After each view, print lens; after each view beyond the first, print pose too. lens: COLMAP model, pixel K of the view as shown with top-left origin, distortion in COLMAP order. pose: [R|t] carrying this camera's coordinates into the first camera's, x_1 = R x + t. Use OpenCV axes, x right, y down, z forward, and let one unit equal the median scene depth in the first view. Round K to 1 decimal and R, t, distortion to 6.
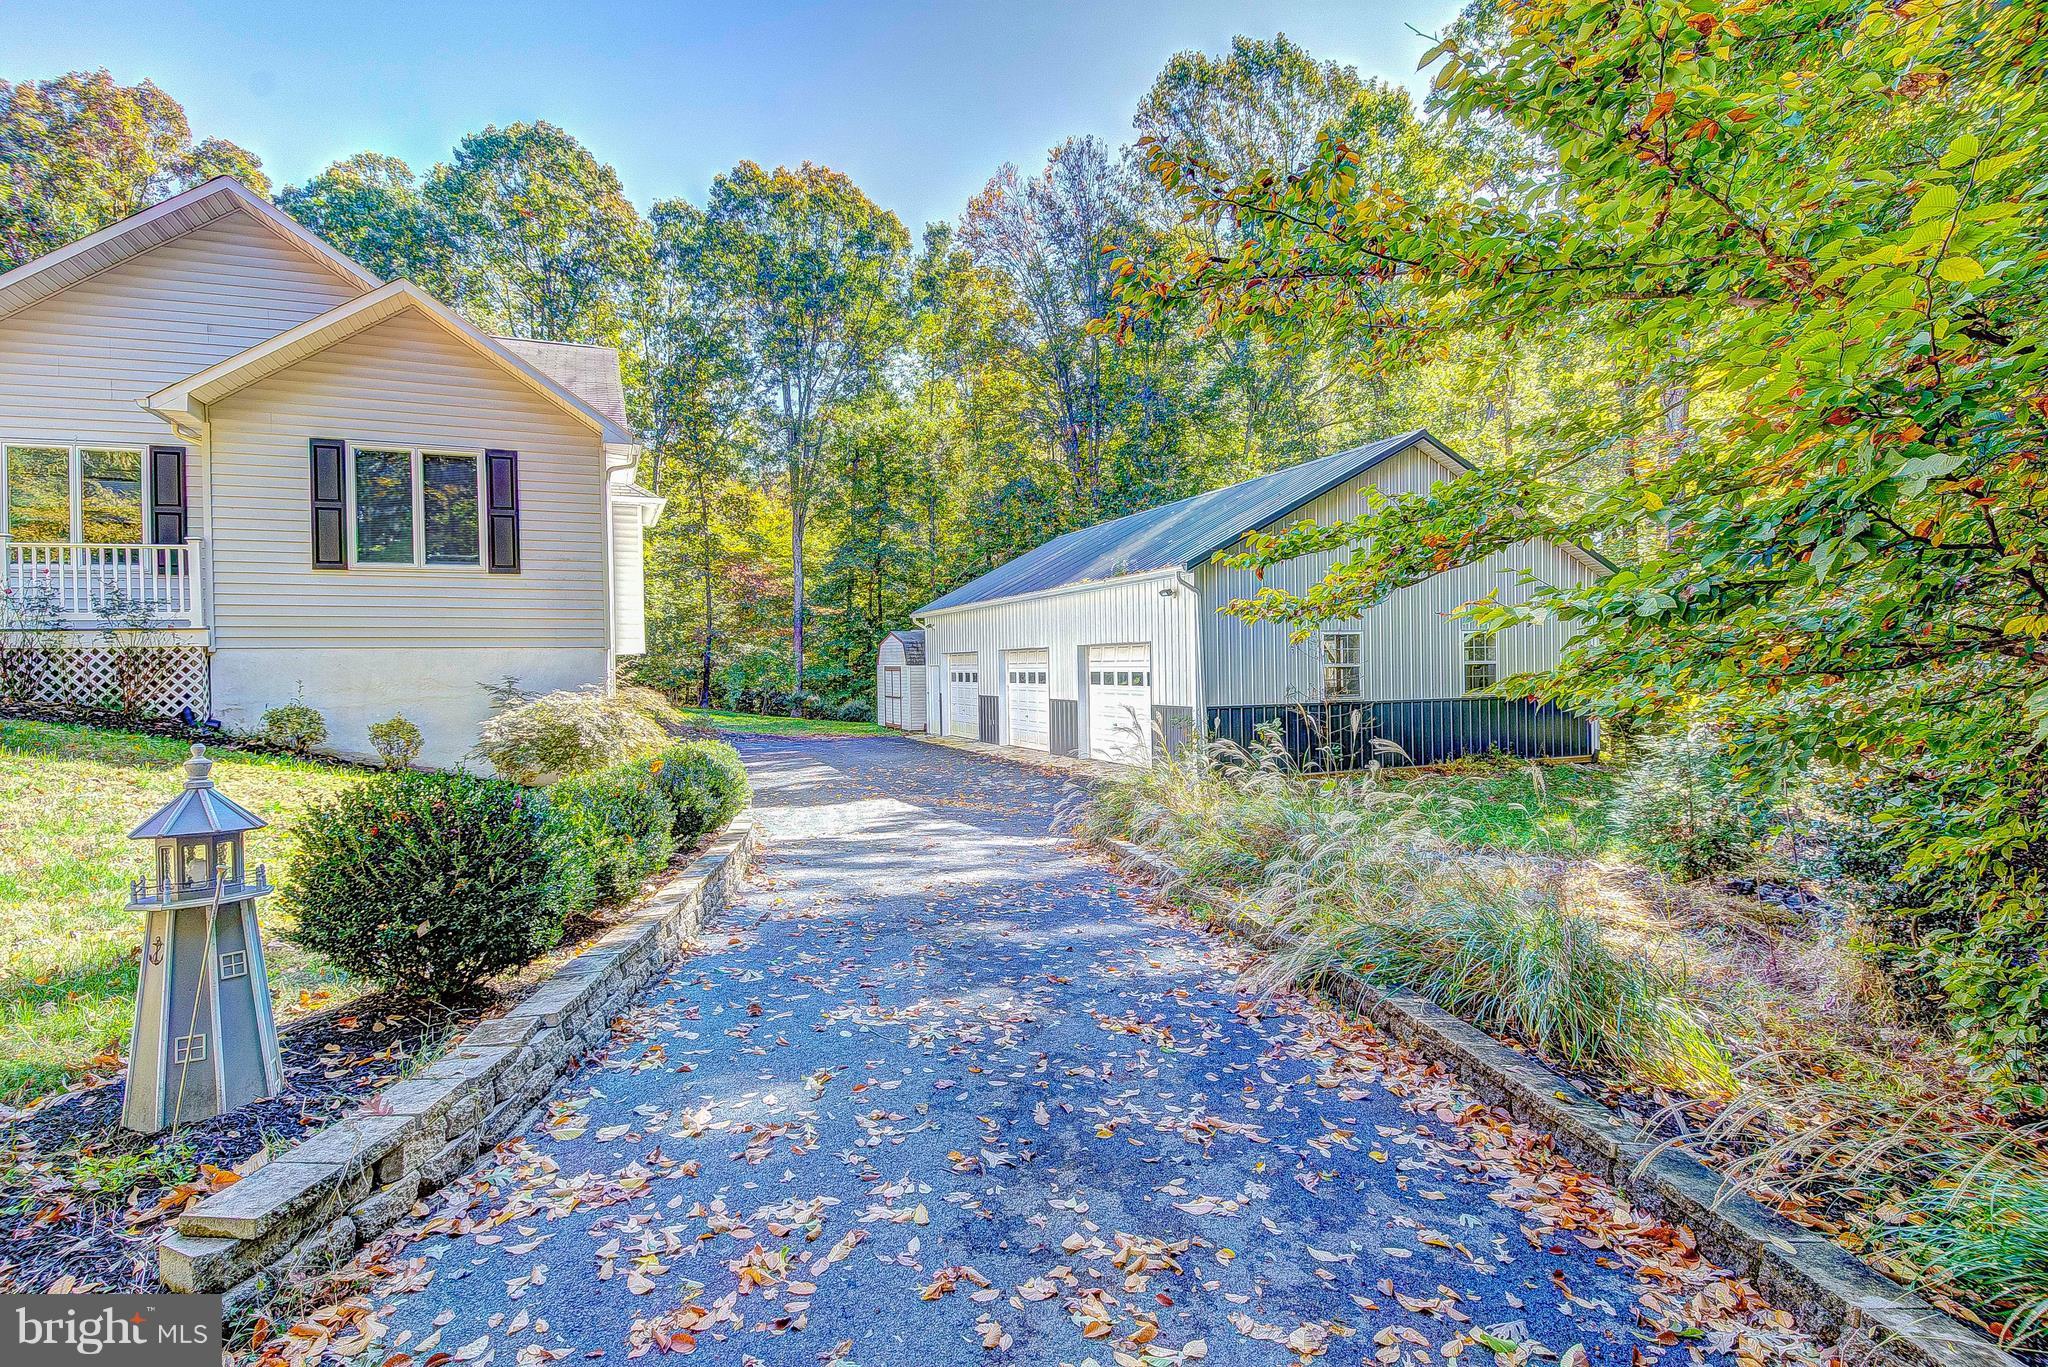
lens RADIAL K [[1035.5, 0, 1023.5], [0, 1035.5, 684.1], [0, 0, 1]] dist [0.001013, -0.002447]
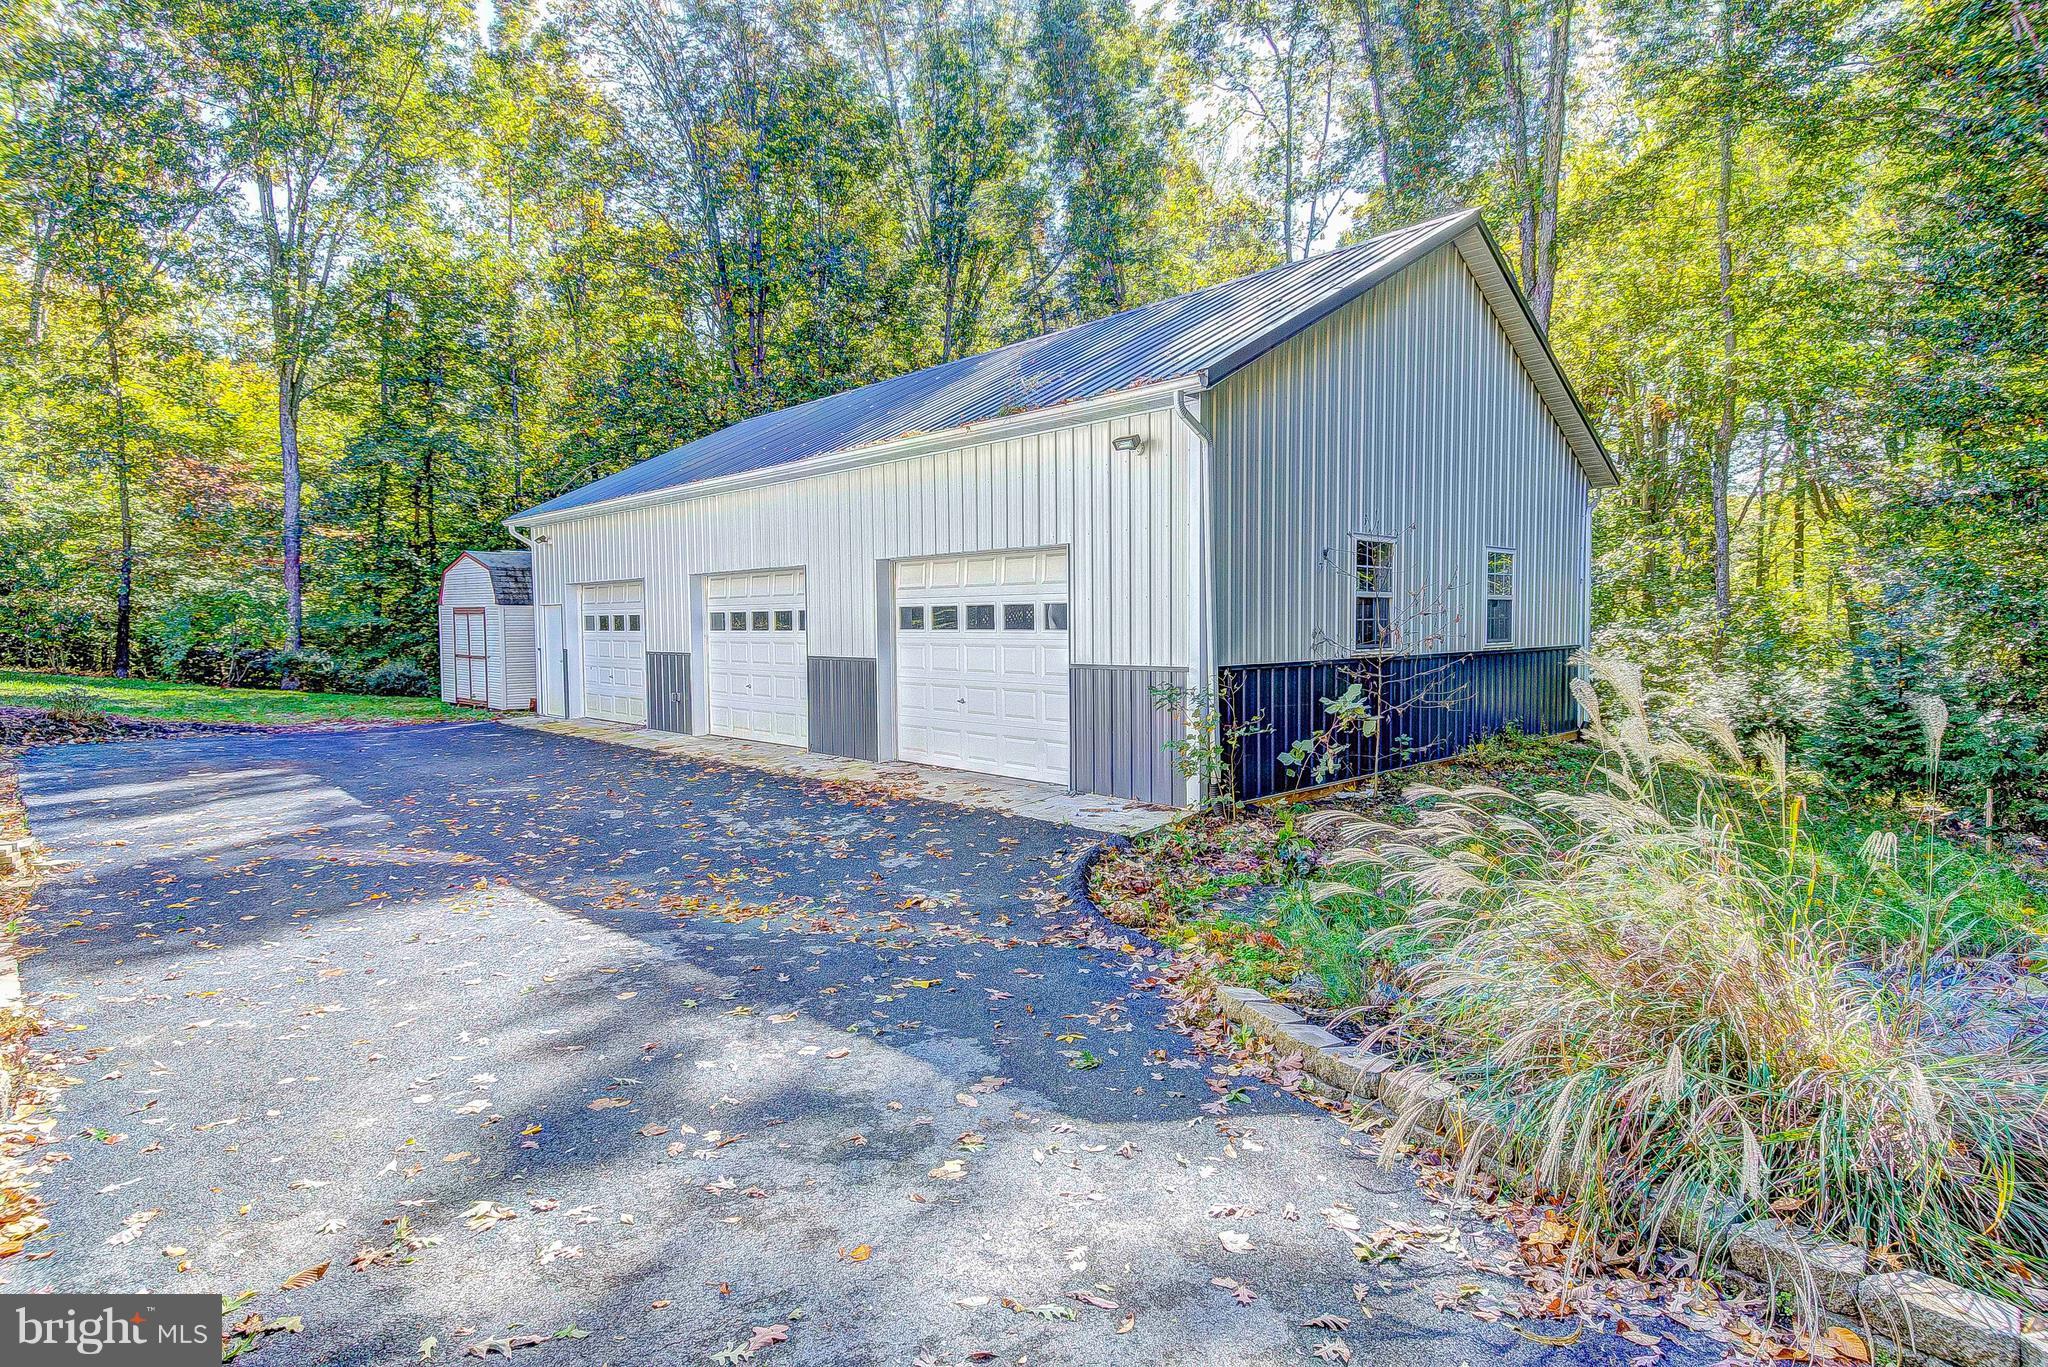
lens RADIAL K [[1112.2, 0, 1028.5], [0, 1112.2, 689.5], [0, 0, 1]] dist [0.003487, -0.000222]
pose [[0.933549, -0.007592, 0.358370, -0.070172], [-0.005229, 0.999381, 0.034792, 0.009402], [-0.358413, -0.034354, 0.932931, 0.336399]]
